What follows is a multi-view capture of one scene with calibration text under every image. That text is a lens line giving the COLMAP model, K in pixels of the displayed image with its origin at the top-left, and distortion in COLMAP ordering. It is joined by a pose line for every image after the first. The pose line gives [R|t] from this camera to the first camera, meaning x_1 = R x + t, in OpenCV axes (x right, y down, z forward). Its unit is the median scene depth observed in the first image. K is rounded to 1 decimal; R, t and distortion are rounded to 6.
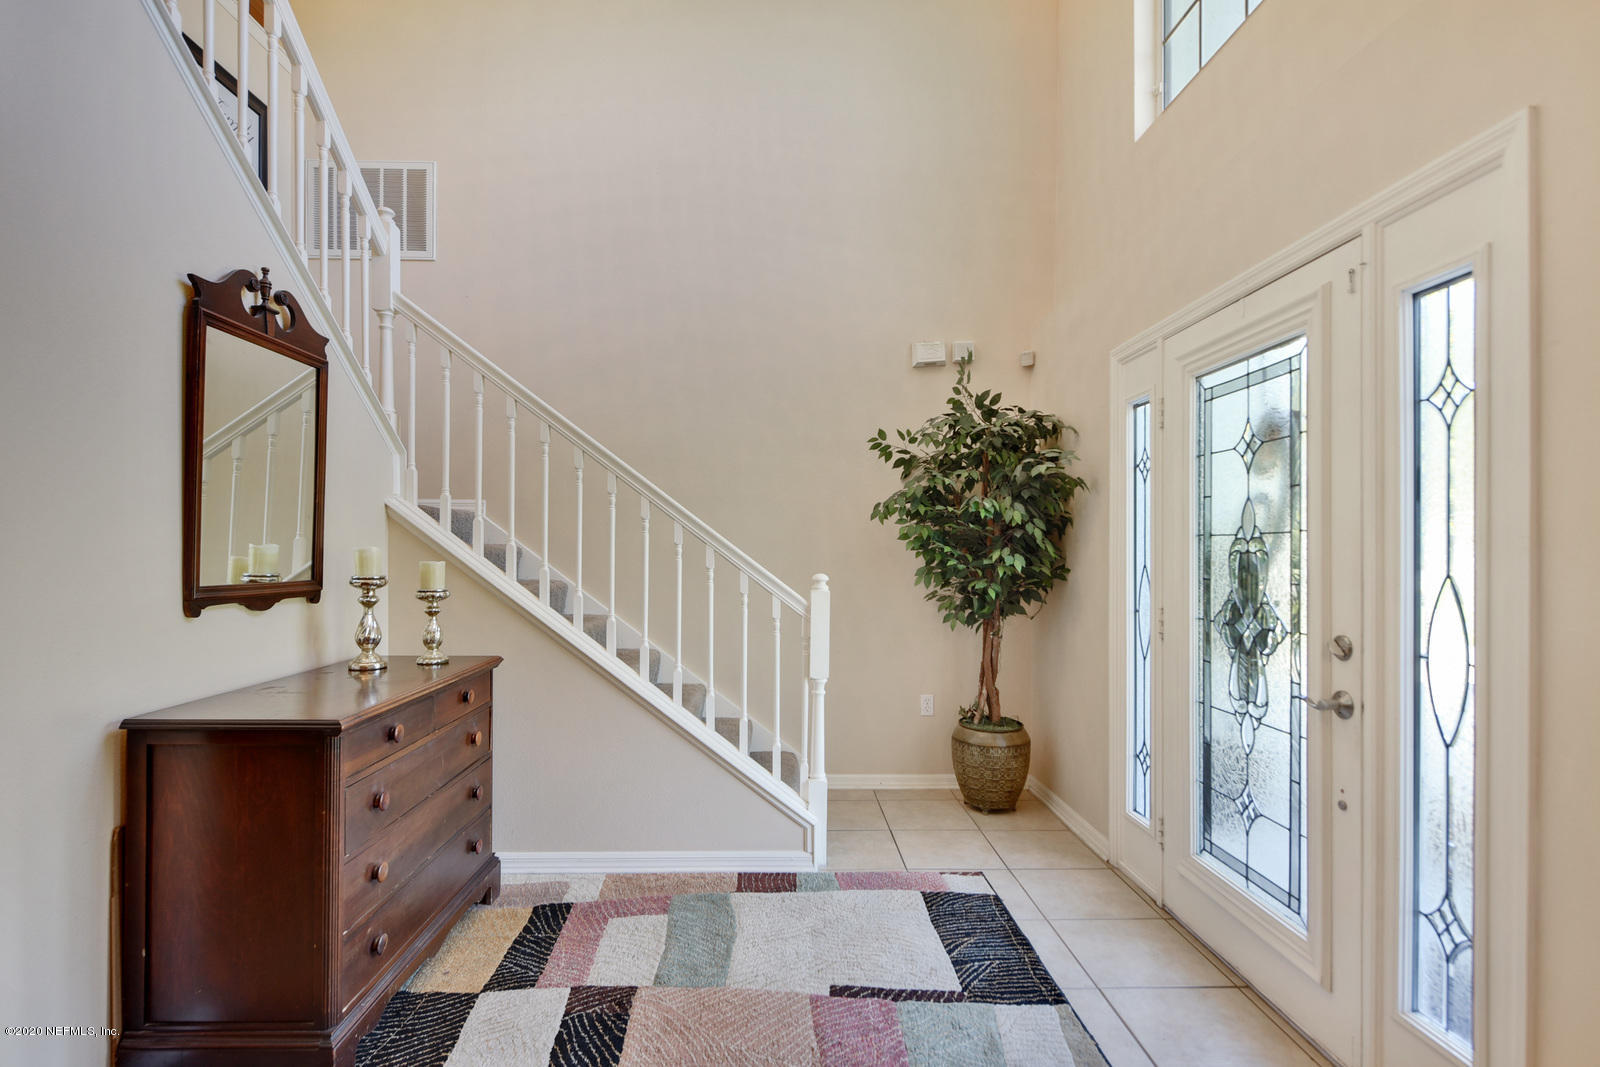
lens RADIAL K [[747.4, 0, 796.2], [0, 747.4, 547.5], [0, 0, 1]] dist [0.000984, -0.000163]
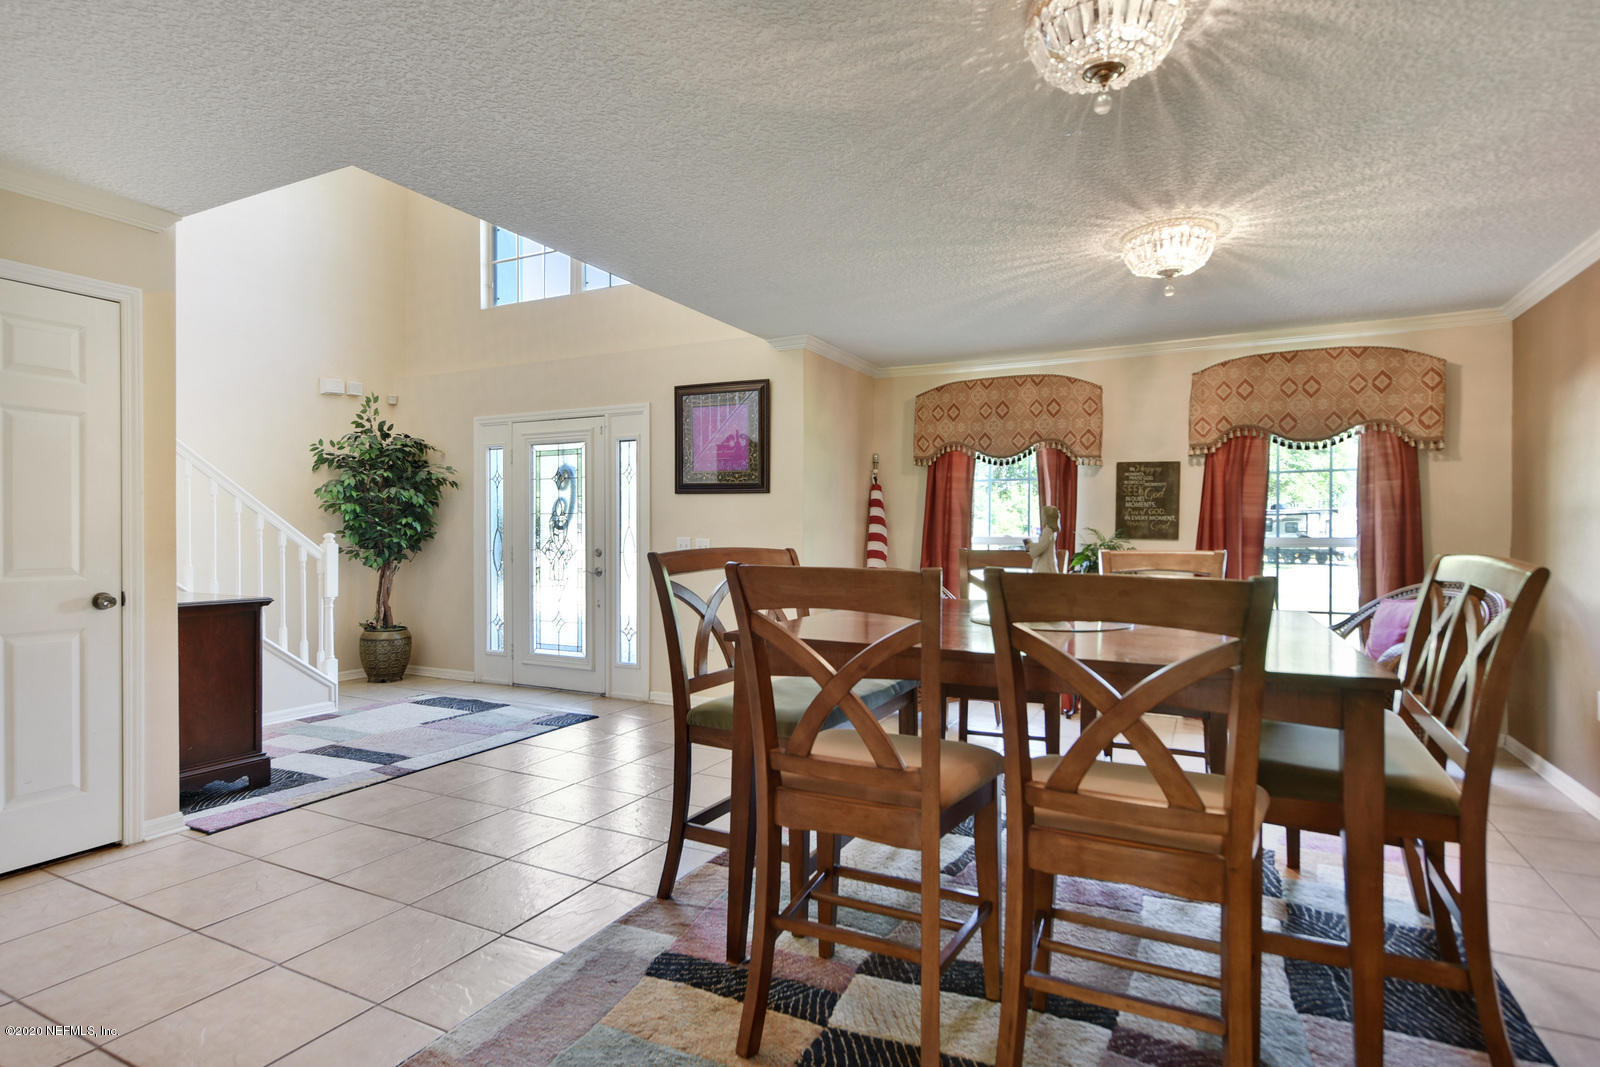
lens RADIAL K [[747.4, 0, 796.2], [0, 747.4, 547.5], [0, 0, 1]] dist [0.000984, -0.000163]
pose [[0.454951, -0.024669, 0.890175, -0.958936], [-0.003248, 0.999564, 0.029361, 0.014840], [-0.890511, -0.016249, 0.454672, -0.646956]]
